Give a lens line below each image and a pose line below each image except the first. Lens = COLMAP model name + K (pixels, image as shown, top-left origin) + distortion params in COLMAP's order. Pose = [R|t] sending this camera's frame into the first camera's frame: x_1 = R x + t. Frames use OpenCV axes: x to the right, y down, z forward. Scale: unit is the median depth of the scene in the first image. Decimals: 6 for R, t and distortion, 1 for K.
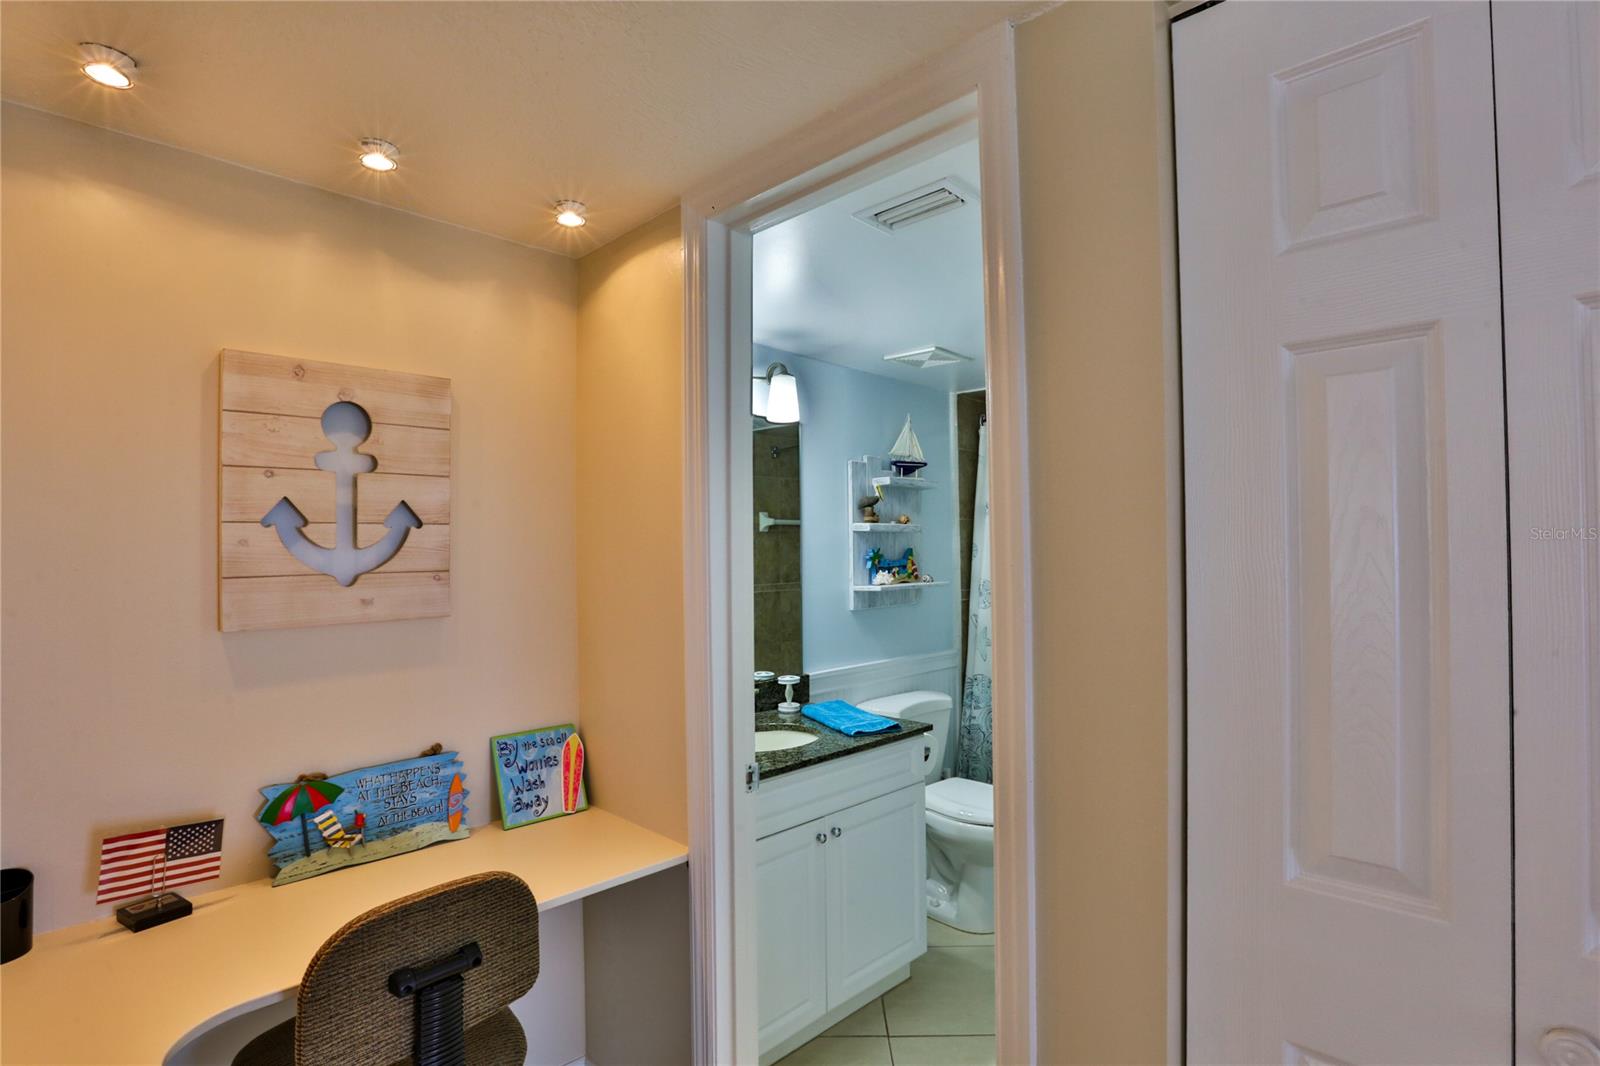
lens RADIAL K [[771.8, 0, 798.5], [0, 771.8, 537.8], [0, 0, 1]] dist [-0.058815, 0.016690]
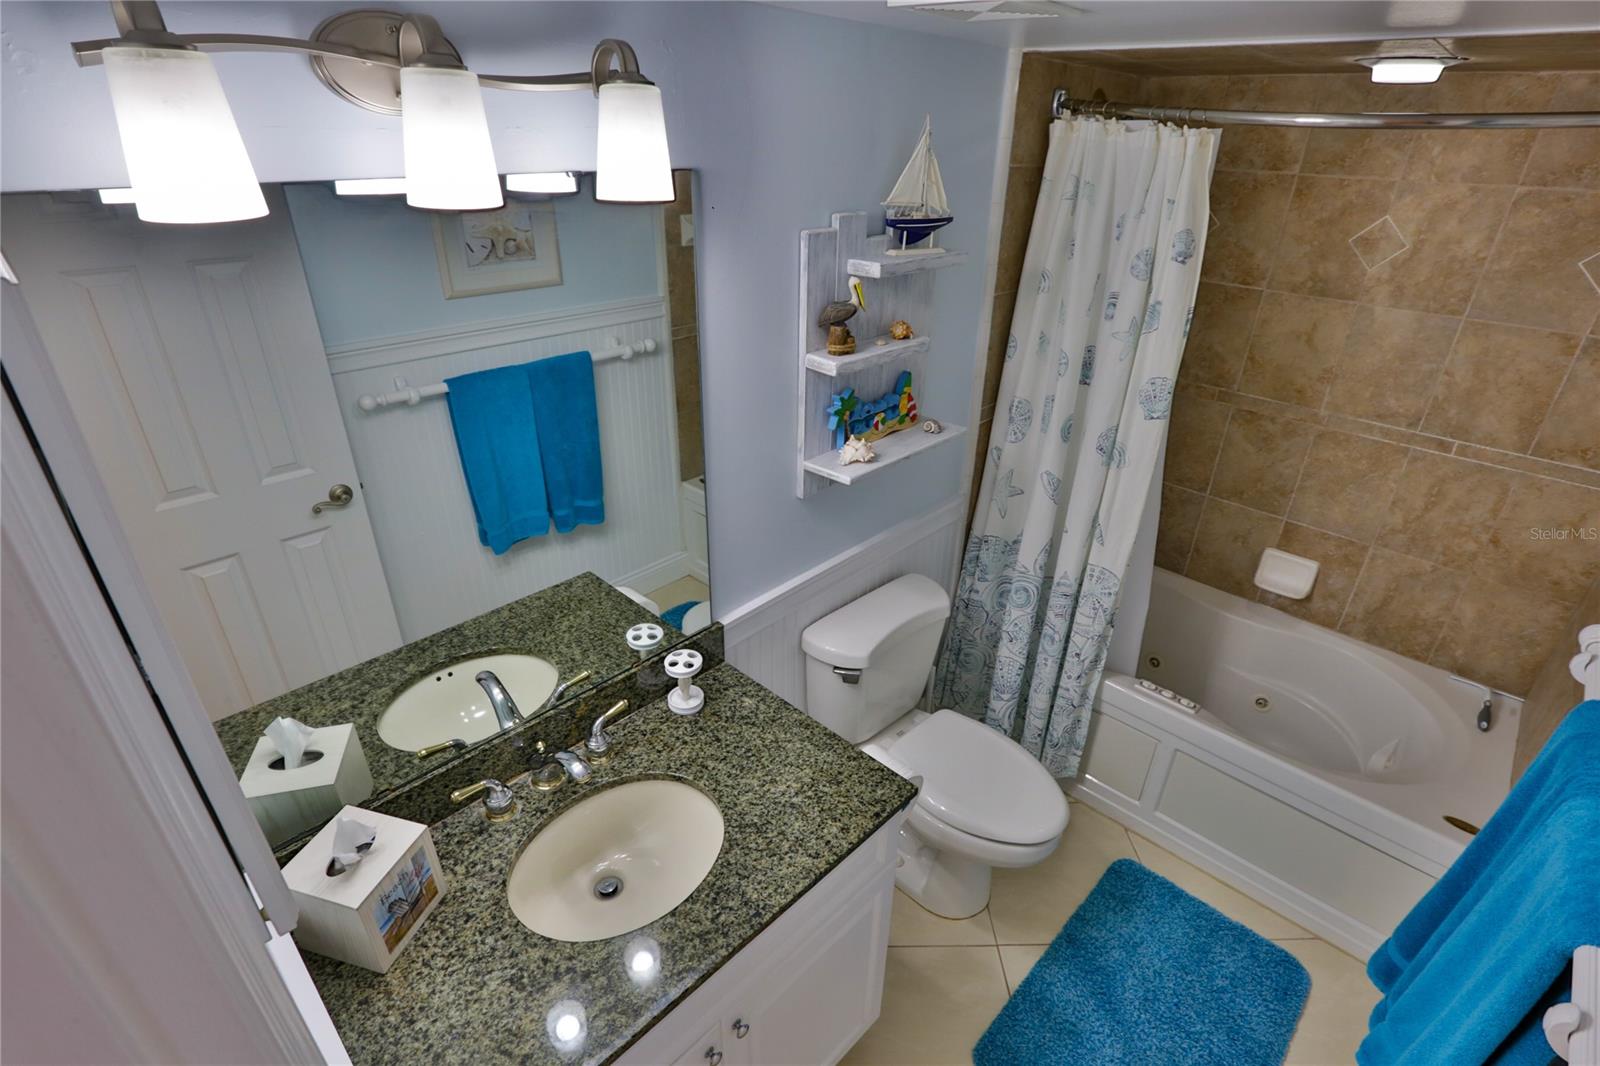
lens RADIAL K [[771.8, 0, 799.4], [0, 771.8, 537.0], [0, 0, 1]] dist [-0.058815, 0.016690]
pose [[0.999538, 0.010639, 0.028483, 0.048564], [-0.023232, 0.871571, 0.489718, -0.162118], [-0.019615, -0.490153, 0.871416, 0.439365]]
